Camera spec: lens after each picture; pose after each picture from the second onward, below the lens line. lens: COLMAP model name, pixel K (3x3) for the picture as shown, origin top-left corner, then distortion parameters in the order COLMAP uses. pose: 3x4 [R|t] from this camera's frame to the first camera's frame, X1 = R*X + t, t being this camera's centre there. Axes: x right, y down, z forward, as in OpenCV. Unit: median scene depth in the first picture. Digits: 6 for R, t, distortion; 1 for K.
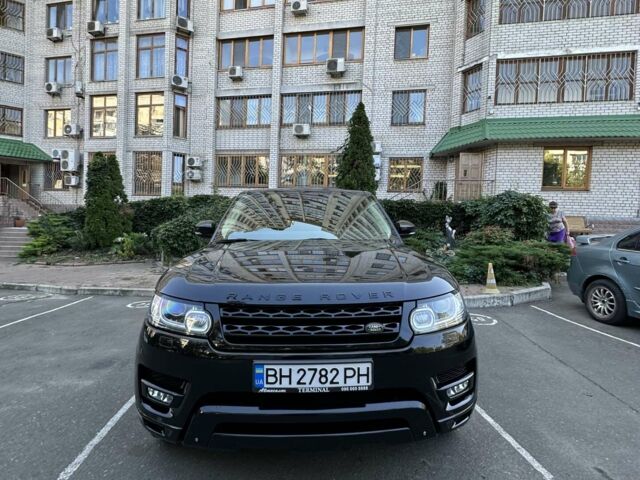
lens RADIAL K [[343.0, 0, 317.9], [0, 343.0, 240.5], [0, 0, 1]] dist [-0.001462, 0.001255]
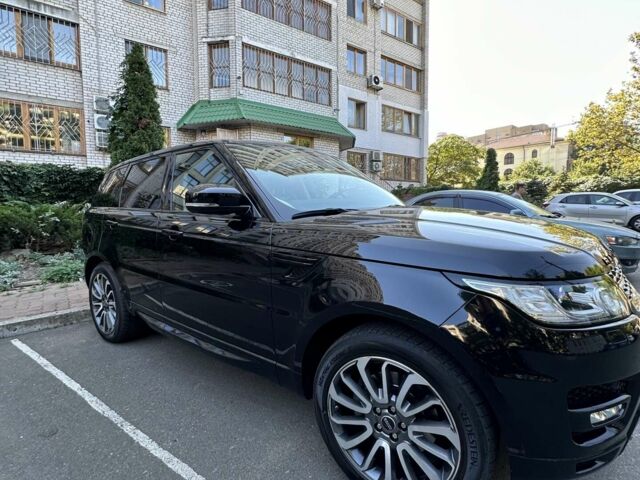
lens RADIAL K [[343.0, 0, 318.7], [0, 343.0, 237.4], [0, 0, 1]] dist [-0.001462, 0.001255]
pose [[0.658996, -0.094066, 0.746241, -0.146906], [0.053899, 0.995504, 0.077889, -0.003791], [-0.750213, -0.011107, 0.661103, 0.117822]]
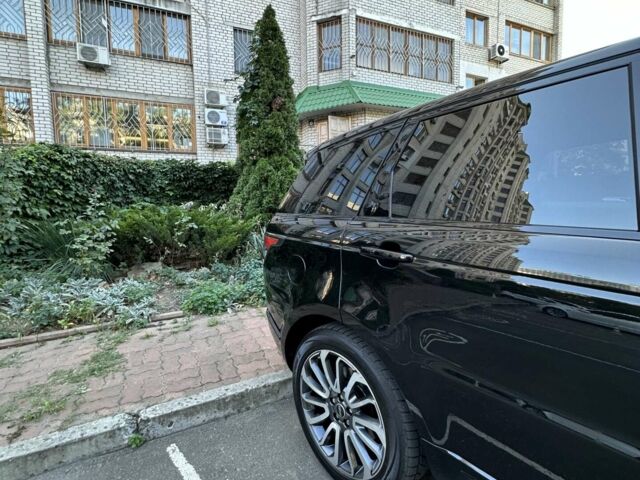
lens RADIAL K [[343.0, 0, 320.0], [0, 343.0, 238.2], [0, 0, 1]] dist [-0.001462, 0.001255]
pose [[0.801610, -0.100261, 0.589380, -0.140368], [0.065603, 0.994636, 0.079975, -0.015456], [-0.594237, -0.025444, 0.803888, 0.283171]]
